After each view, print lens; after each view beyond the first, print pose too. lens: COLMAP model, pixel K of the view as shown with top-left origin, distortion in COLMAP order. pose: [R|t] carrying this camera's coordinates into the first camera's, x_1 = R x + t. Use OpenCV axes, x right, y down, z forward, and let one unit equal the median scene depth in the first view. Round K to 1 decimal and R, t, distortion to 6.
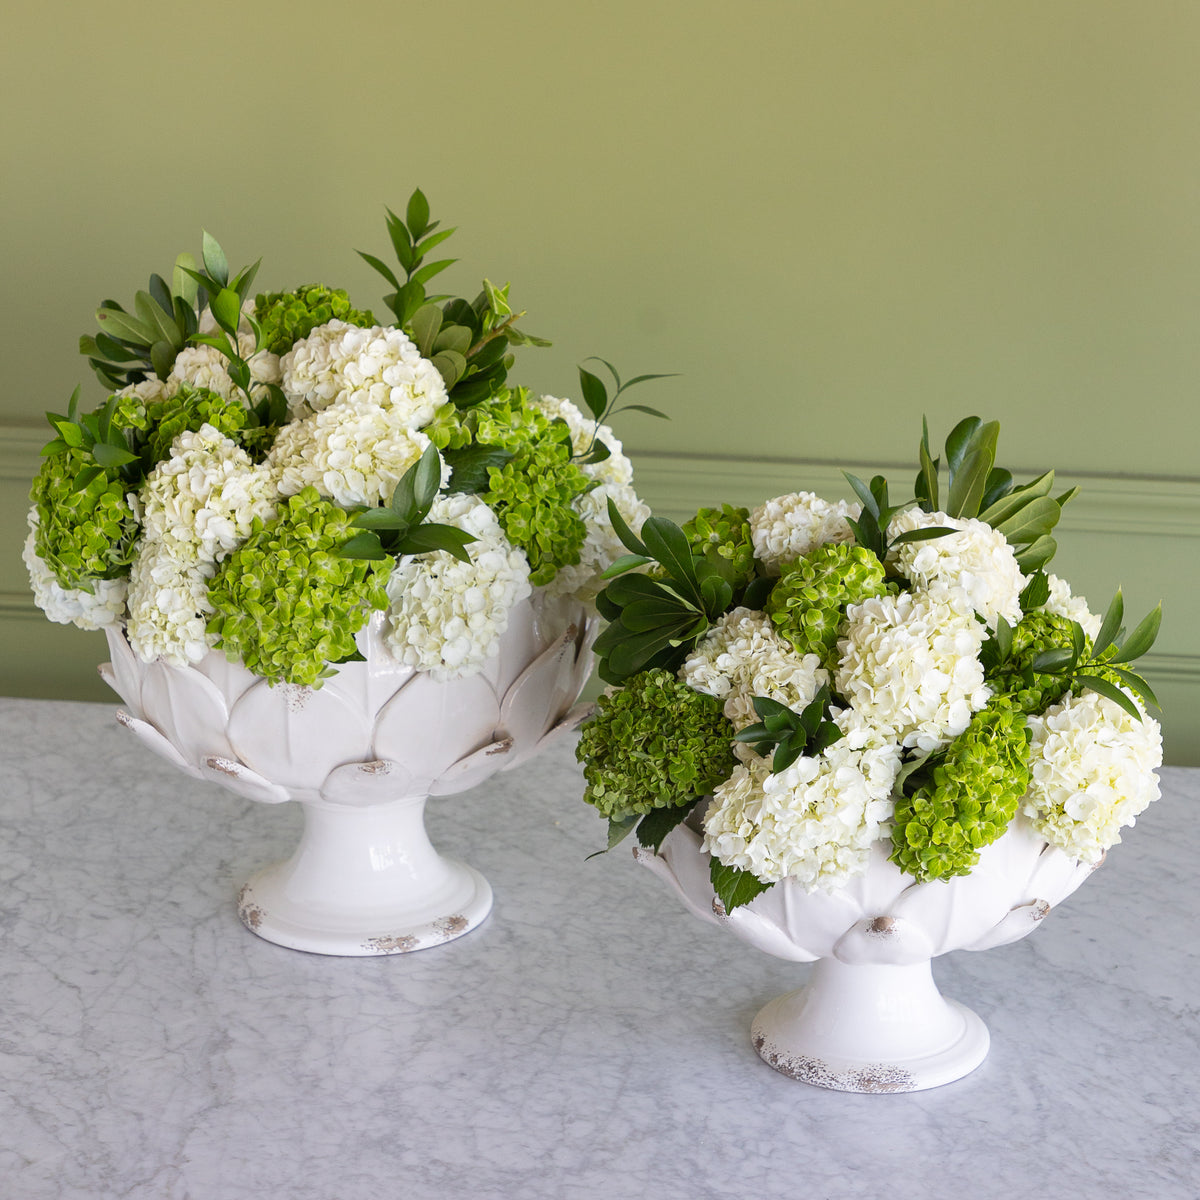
lens RADIAL K [[3356.4, 0, 686.1], [0, 3356.4, 642.1], [0, 0, 1]] dist [0.085948, 0.000000]
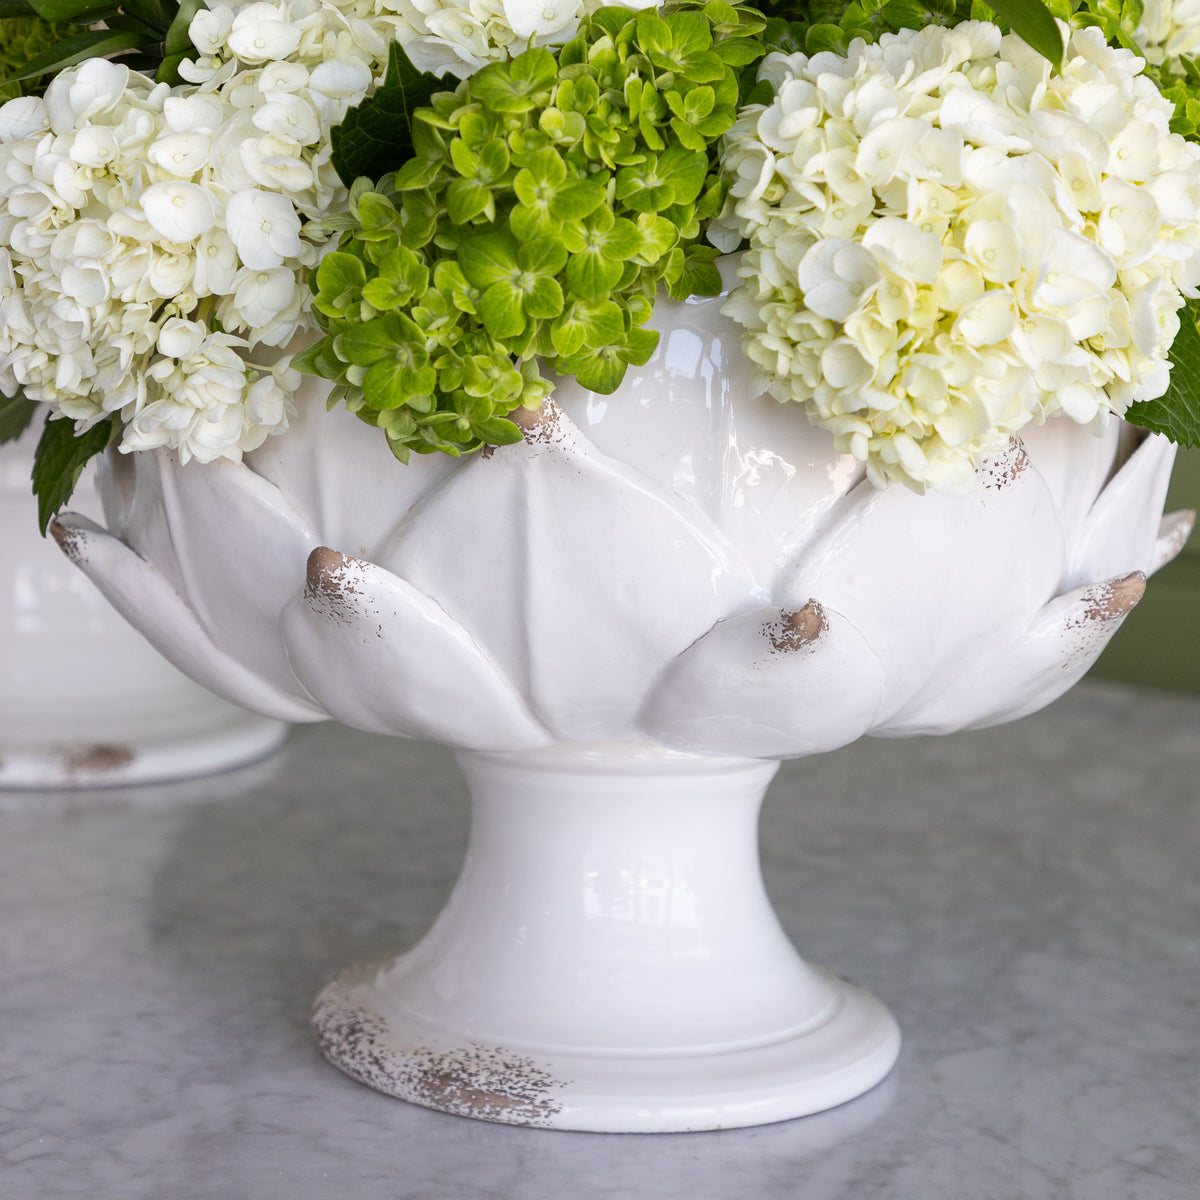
lens RADIAL K [[3356.4, 0, 516.2], [0, 3356.4, 466.5], [0, 0, 1]] dist [0.085948, 0.000000]
pose [[0.870523, 0.077094, -0.486052, 0.252379], [-0.176599, 0.970808, -0.162308, 0.126662], [0.459350, 0.227129, 0.858726, 0.668014]]
